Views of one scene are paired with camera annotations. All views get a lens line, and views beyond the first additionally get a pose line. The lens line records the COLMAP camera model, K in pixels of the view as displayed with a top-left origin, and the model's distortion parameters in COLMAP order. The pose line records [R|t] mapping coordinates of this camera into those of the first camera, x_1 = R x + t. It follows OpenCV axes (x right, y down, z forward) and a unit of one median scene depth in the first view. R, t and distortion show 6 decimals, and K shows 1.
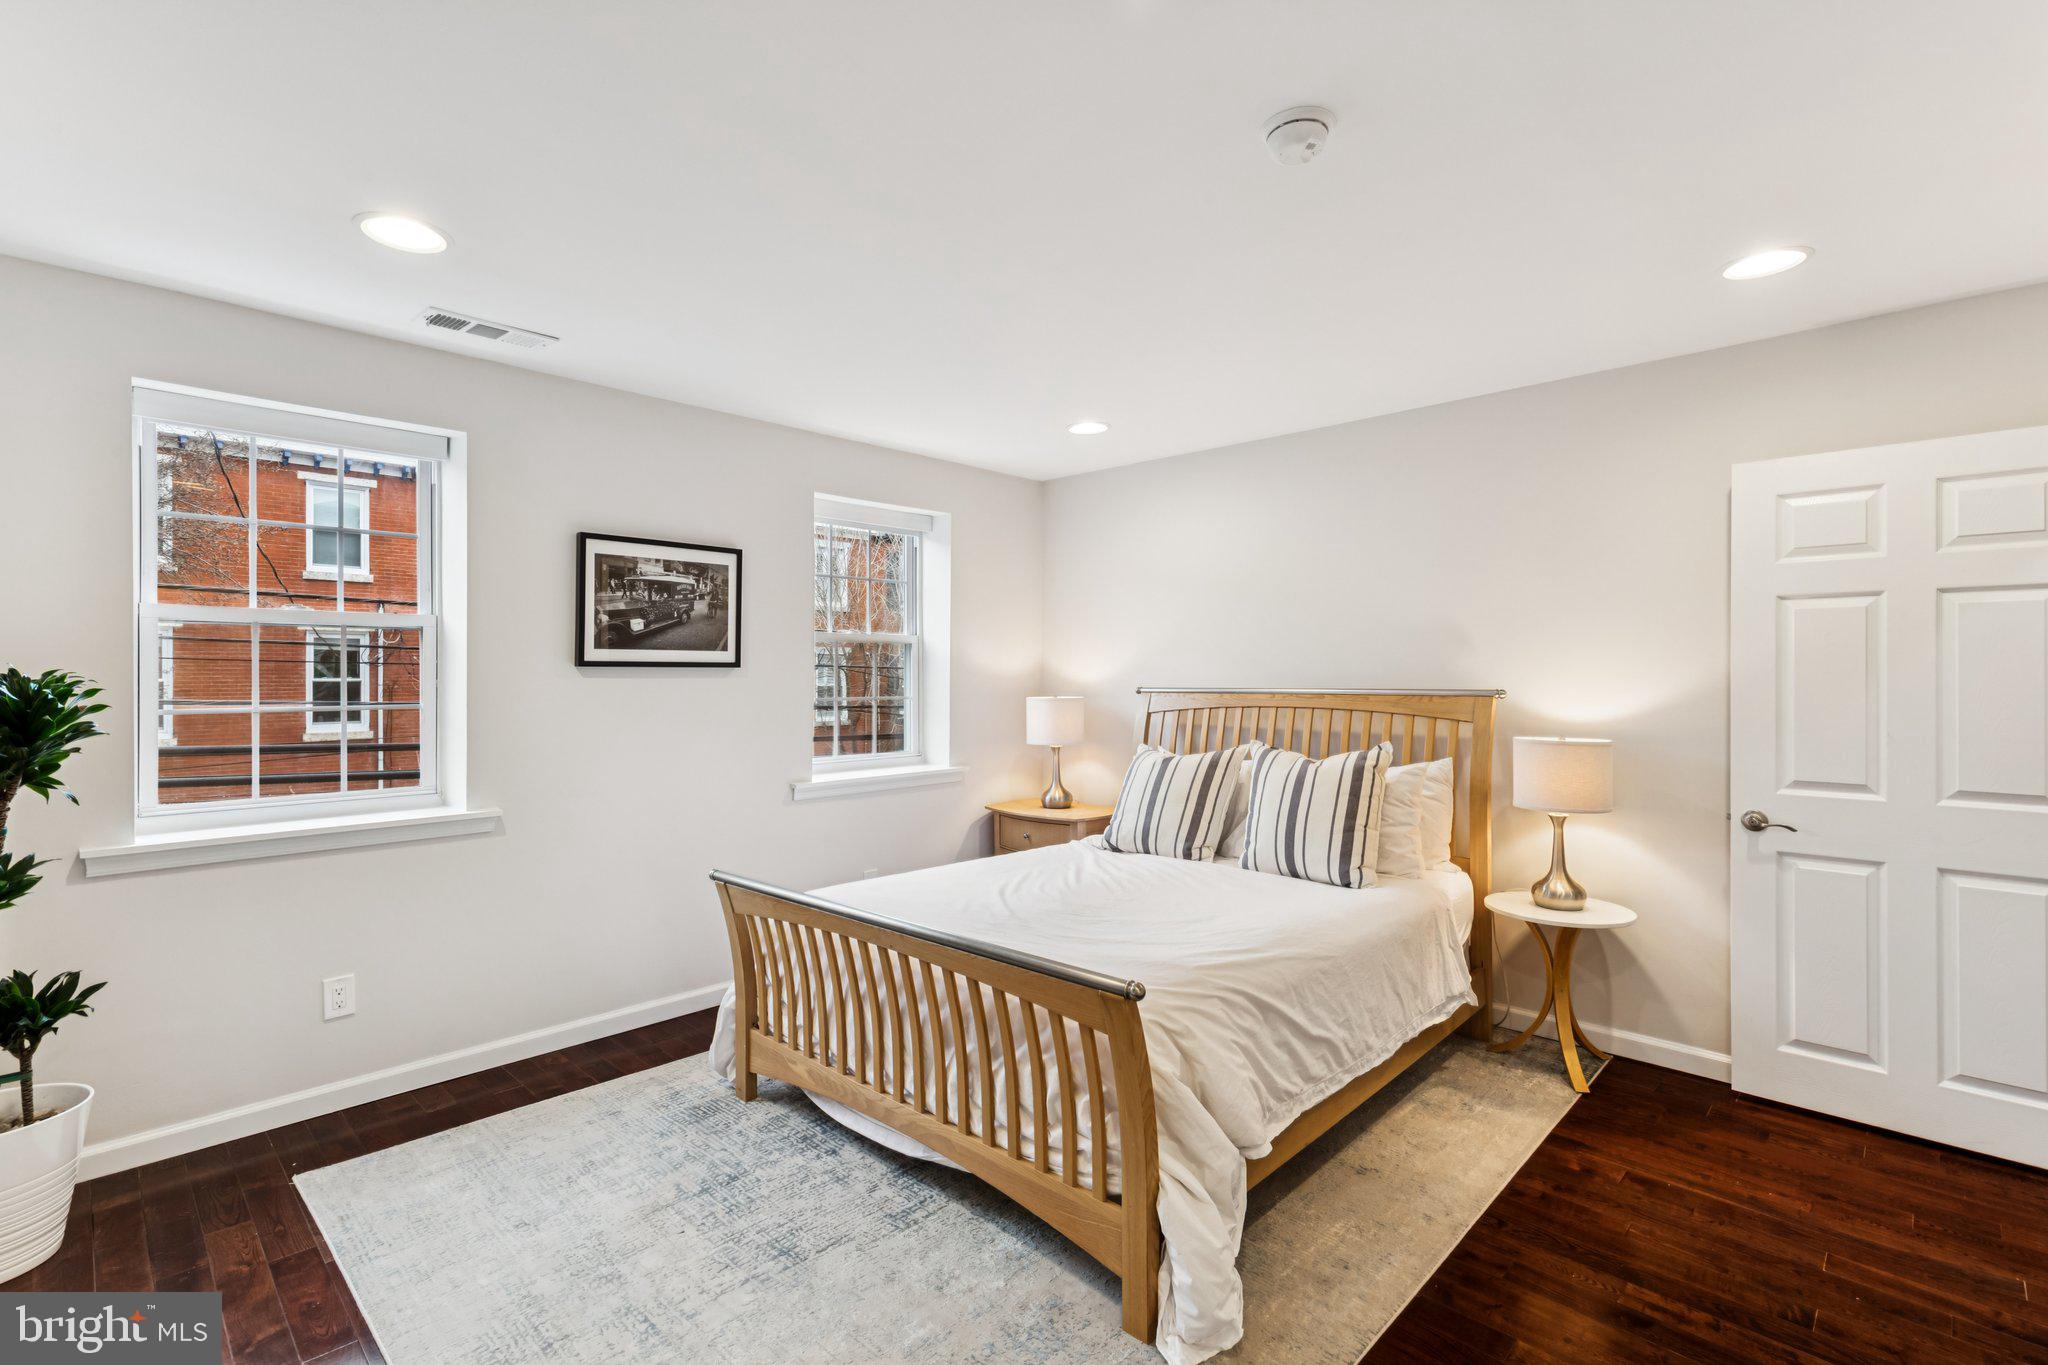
lens RADIAL K [[932.6, 0, 1029.5], [0, 932.6, 676.8], [0, 0, 1]] dist [0.009893, 0.000457]
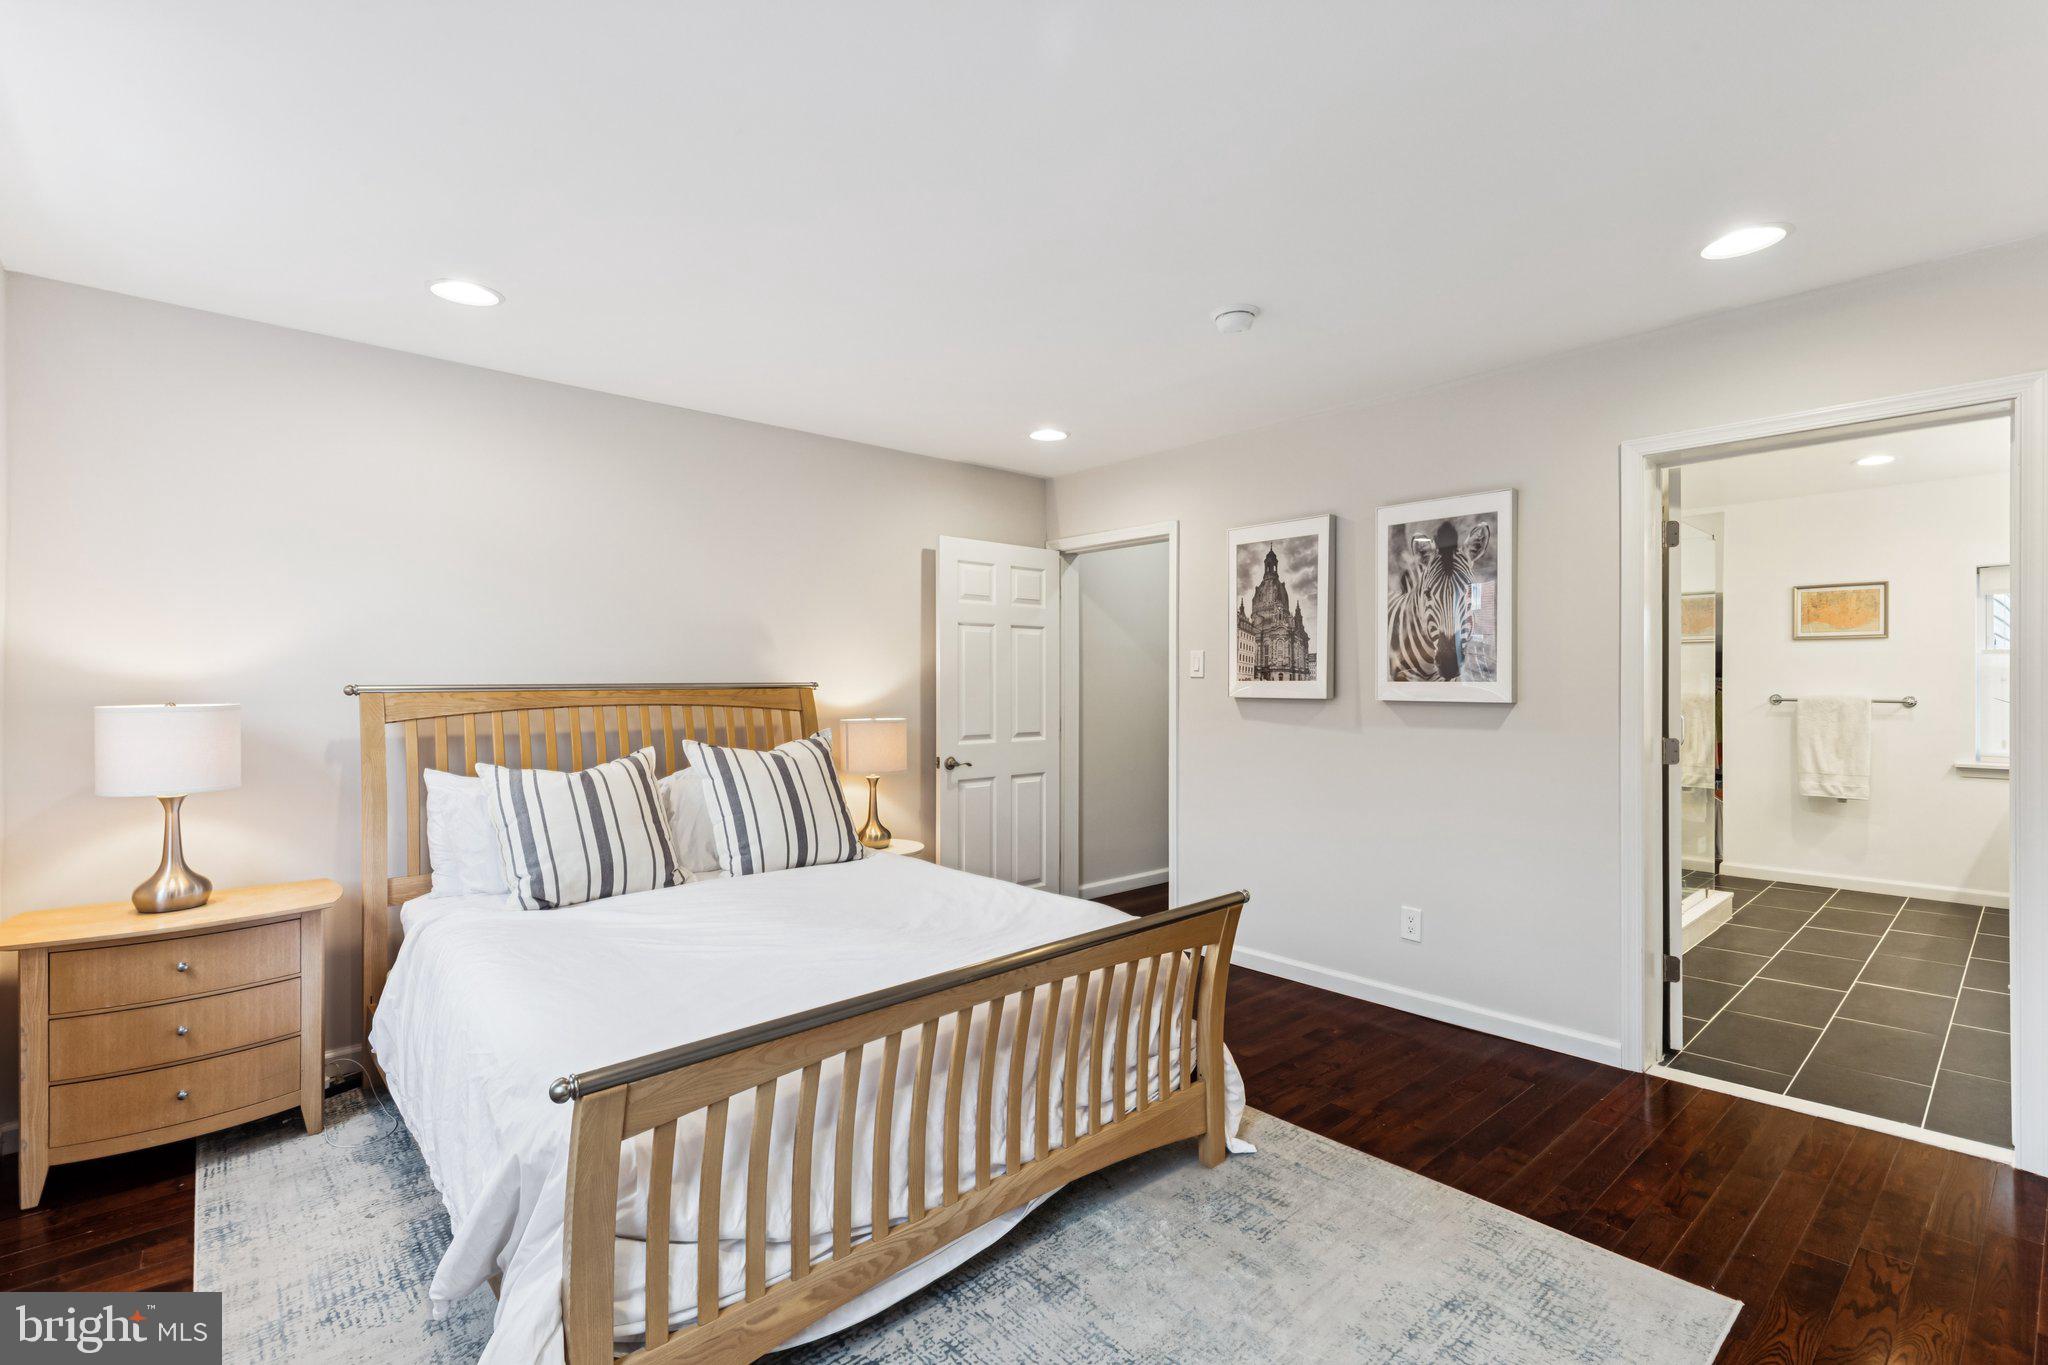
lens RADIAL K [[932.6, 0, 1029.5], [0, 932.6, 676.8], [0, 0, 1]] dist [0.009893, 0.000457]
pose [[0.071307, 0.003874, 0.997447, -0.891659], [0.004088, 0.999983, -0.004176, 0.017175], [-0.997446, 0.004375, 0.071290, 0.852615]]
